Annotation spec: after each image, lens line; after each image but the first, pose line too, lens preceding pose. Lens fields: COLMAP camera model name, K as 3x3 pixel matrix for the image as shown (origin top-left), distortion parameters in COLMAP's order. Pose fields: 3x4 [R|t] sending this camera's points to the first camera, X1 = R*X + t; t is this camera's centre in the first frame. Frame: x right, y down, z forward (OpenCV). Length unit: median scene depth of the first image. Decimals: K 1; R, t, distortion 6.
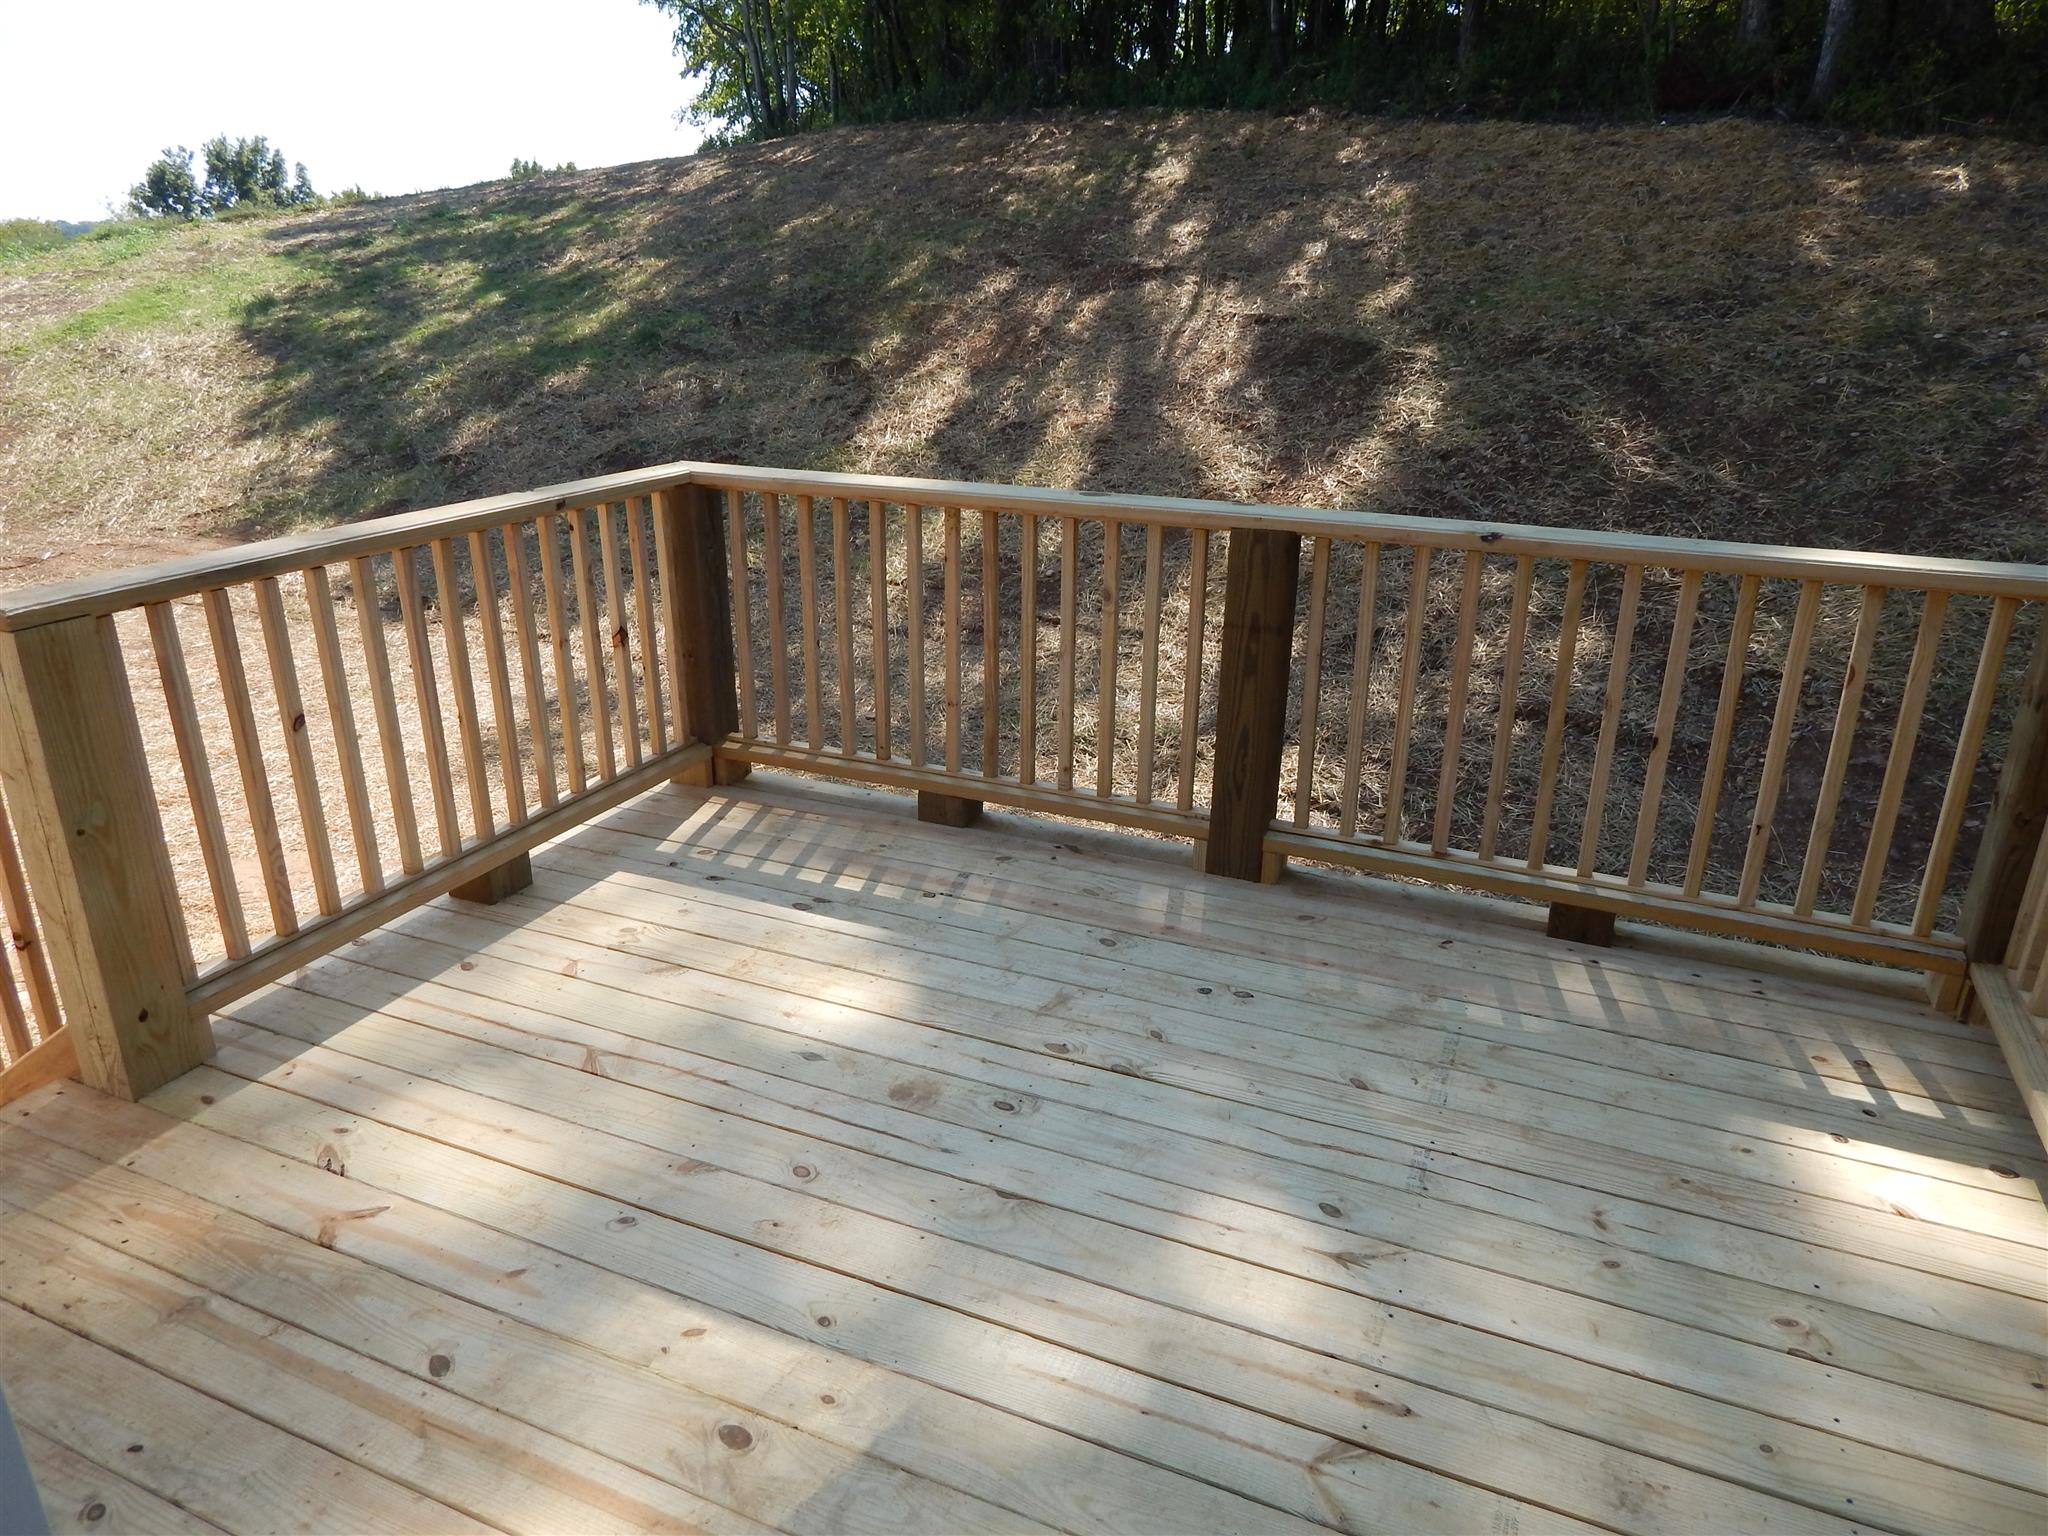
lens RADIAL K [[1347.4, 0, 1027.1], [0, 1347.4, 770.1], [0, 0, 1]] dist [-0.008500, -0.000225]
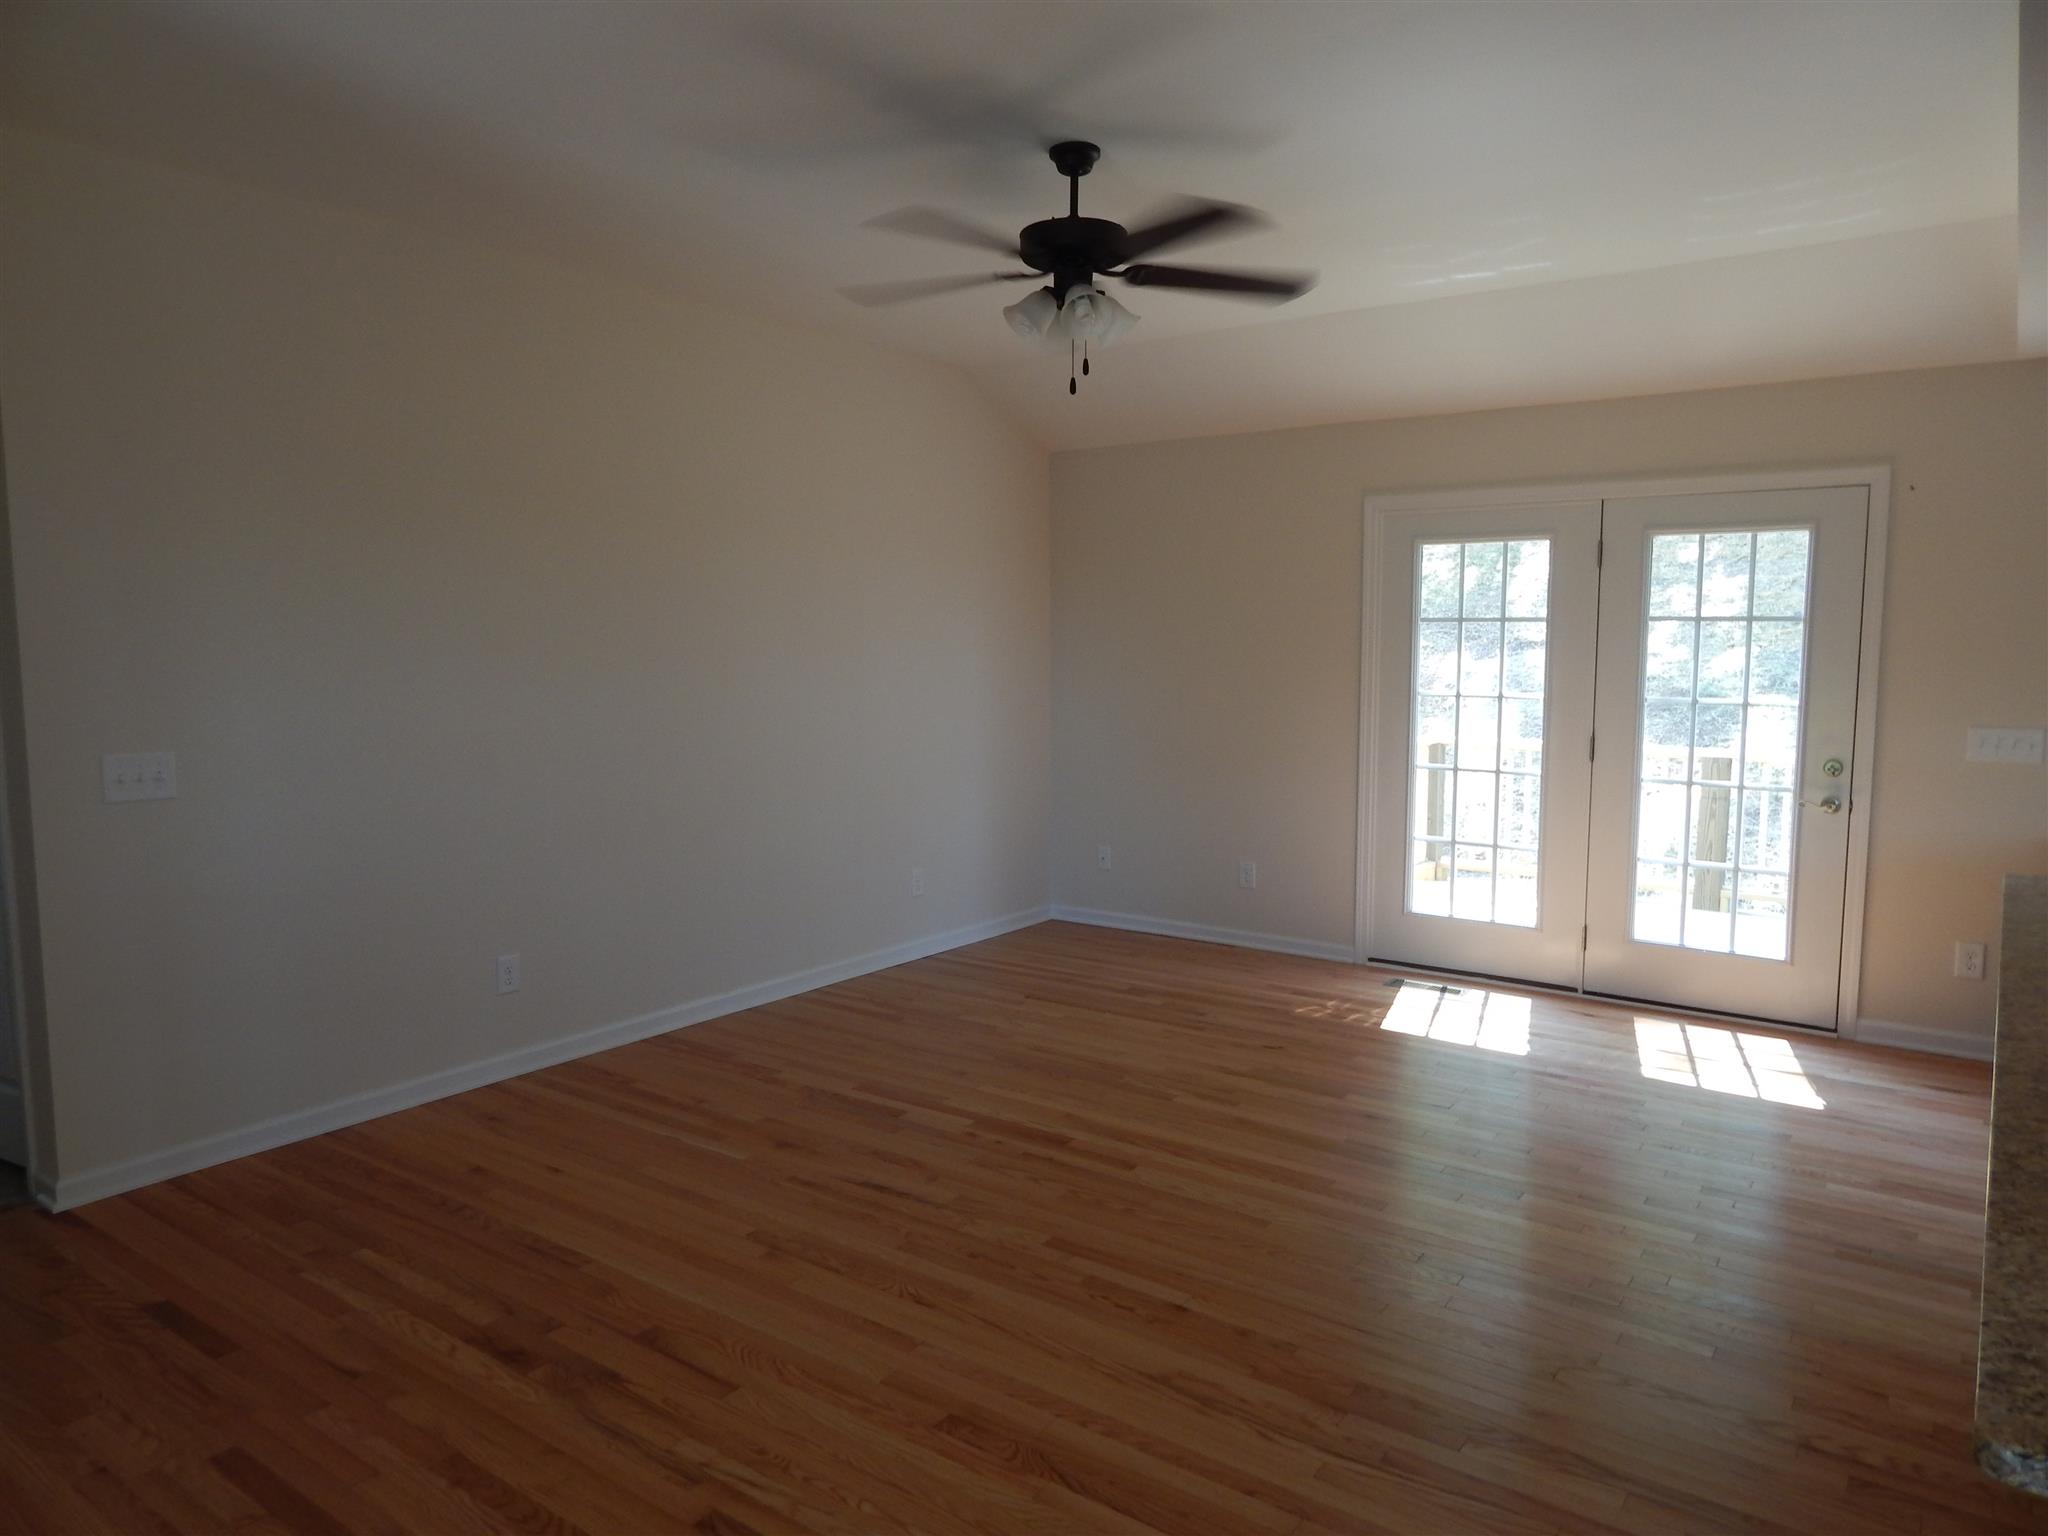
lens RADIAL K [[1347.4, 0, 1024.5], [0, 1347.4, 766.7], [0, 0, 1]] dist [-0.008500, -0.000225]
pose [[0.976326, 0.018349, -0.215526, -0.111492], [-0.072502, 0.966517, -0.246148, 0.112040], [0.203793, 0.255946, 0.944966, -0.331114]]
